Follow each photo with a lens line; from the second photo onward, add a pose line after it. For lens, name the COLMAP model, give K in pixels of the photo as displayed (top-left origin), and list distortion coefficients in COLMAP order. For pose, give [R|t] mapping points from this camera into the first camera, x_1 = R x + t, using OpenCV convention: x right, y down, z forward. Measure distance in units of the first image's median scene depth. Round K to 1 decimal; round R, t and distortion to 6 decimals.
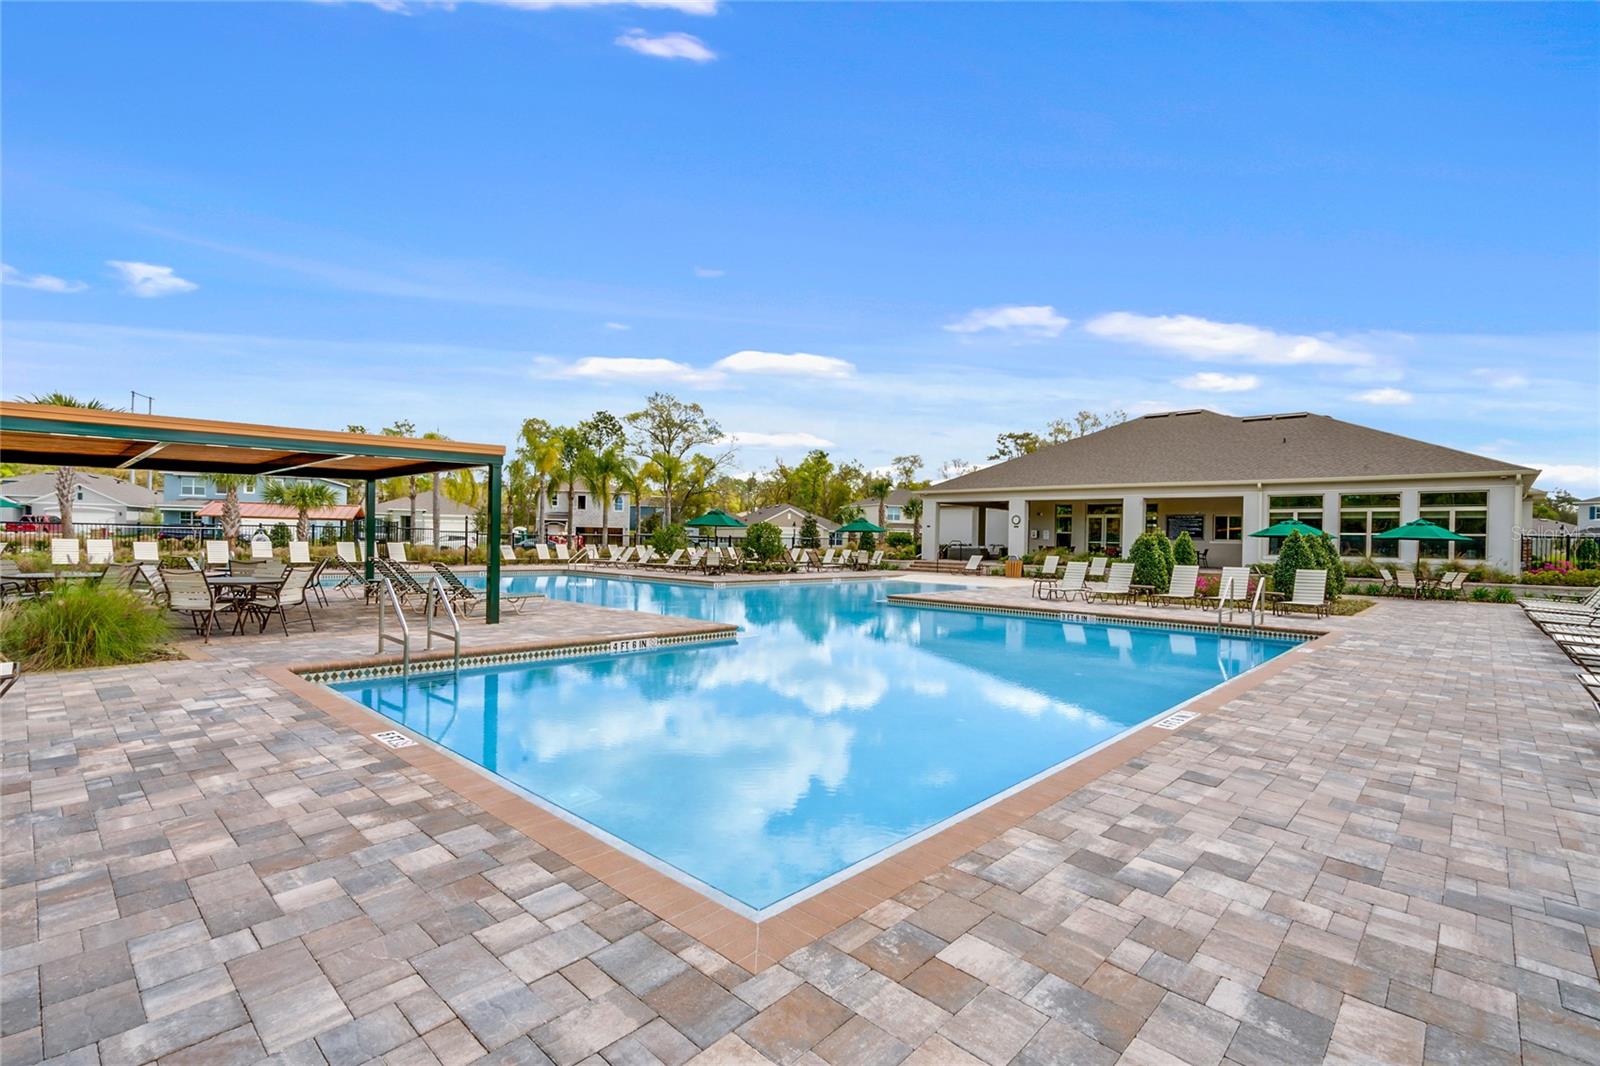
lens RADIAL K [[731.2, 0, 800.9], [0, 731.2, 541.5], [0, 0, 1]] dist [0.000775, 0.000299]
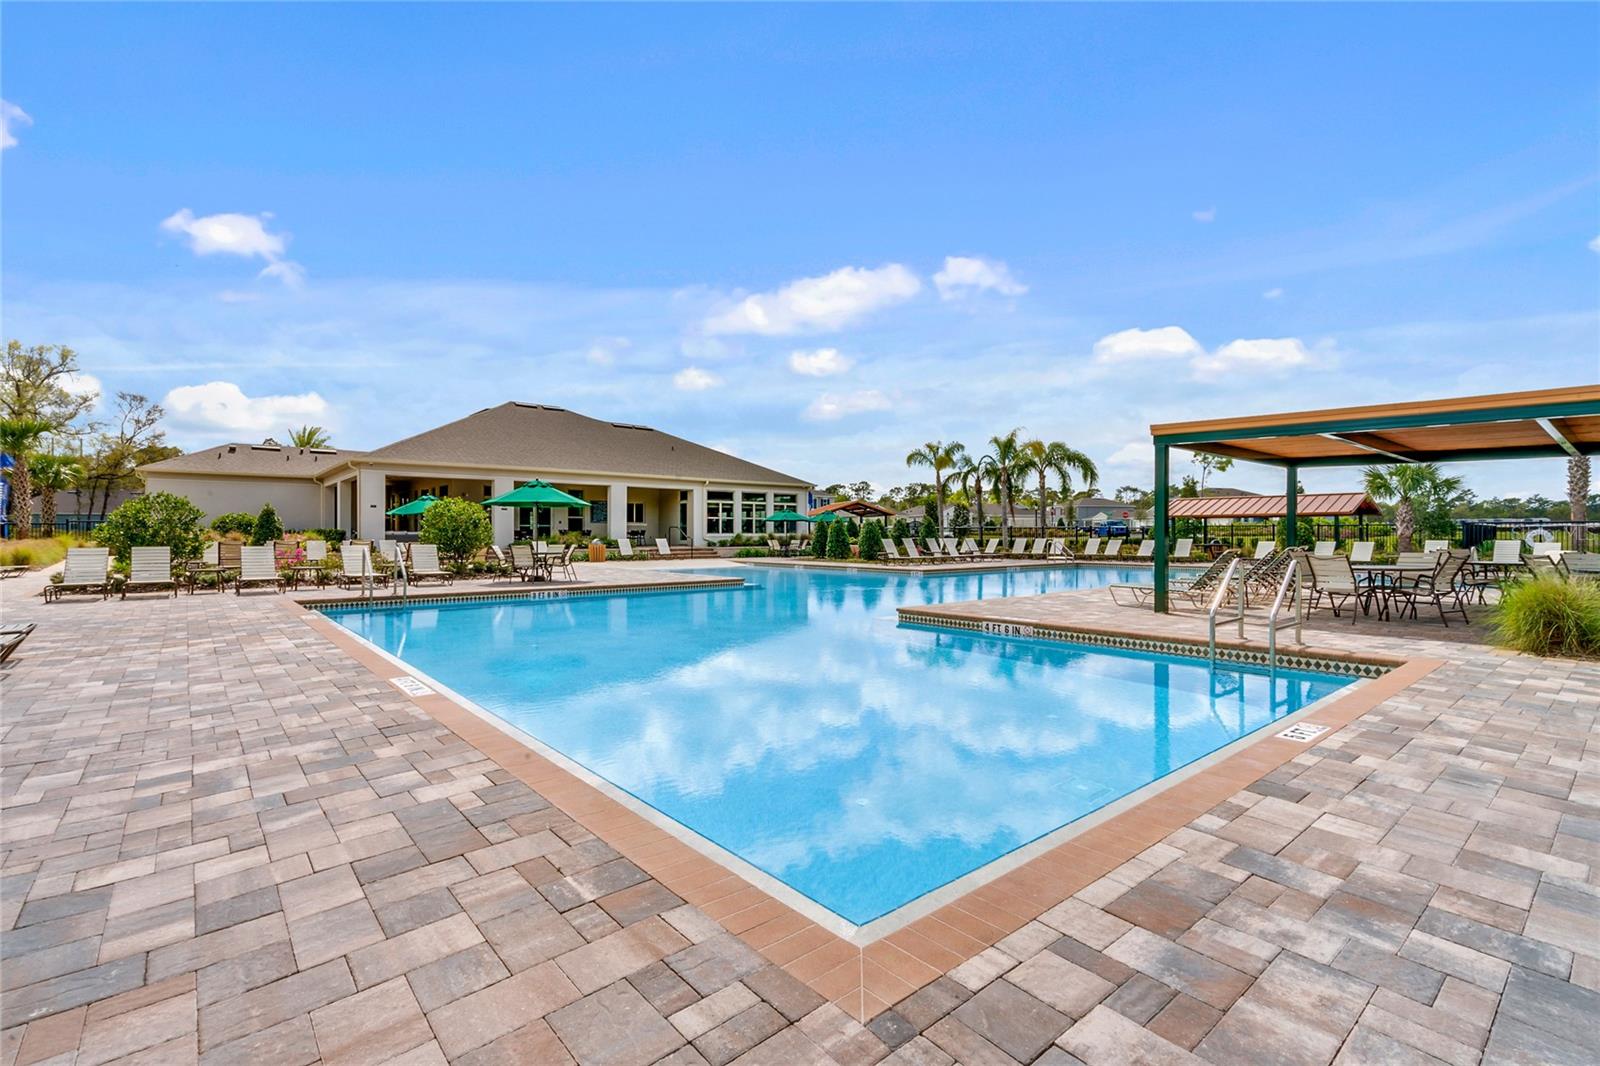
lens RADIAL K [[731.2, 0, 800.9], [0, 731.2, 541.5], [0, 0, 1]] dist [0.000775, 0.000299]
pose [[0.107993, -0.036920, 0.993466, -0.793998], [-0.000628, 0.999307, 0.037205, -0.017336], [-0.994152, -0.004642, 0.107895, 0.700171]]
